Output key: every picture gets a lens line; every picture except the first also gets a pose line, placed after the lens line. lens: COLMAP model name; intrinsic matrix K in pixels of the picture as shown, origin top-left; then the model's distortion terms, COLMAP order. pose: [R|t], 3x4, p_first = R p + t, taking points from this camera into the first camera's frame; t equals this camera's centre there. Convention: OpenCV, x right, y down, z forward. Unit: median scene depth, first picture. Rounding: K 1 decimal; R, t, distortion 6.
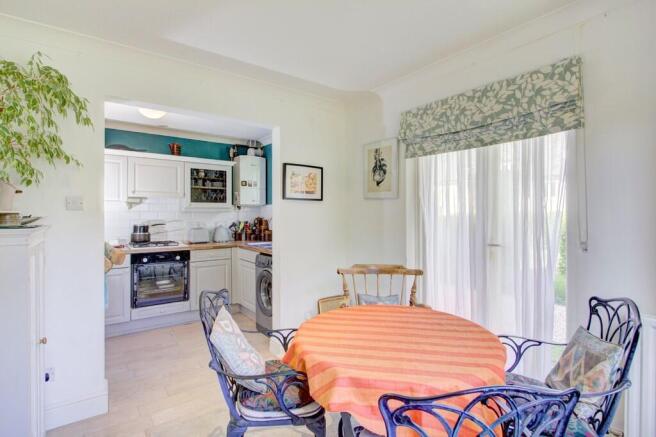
lens RADIAL K [[325.7, 0, 328.0], [0, 325.7, 218.5], [0, 0, 1]] dist [0.002100, 0.000236]
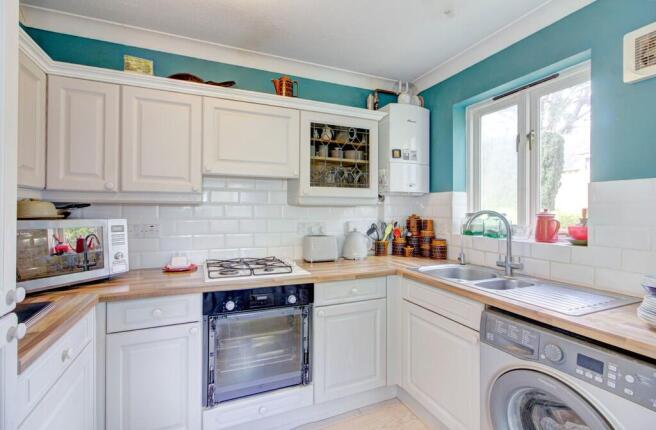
lens RADIAL K [[306.0, 0, 328.0], [0, 306.0, 215.0], [0, 0, 1]] dist [-0.003660, 0.000029]
pose [[0.979030, 0.013533, -0.203265, -0.279073], [-0.011875, 0.999886, 0.009370, -0.007900], [0.203369, -0.006760, 0.979079, 0.496881]]
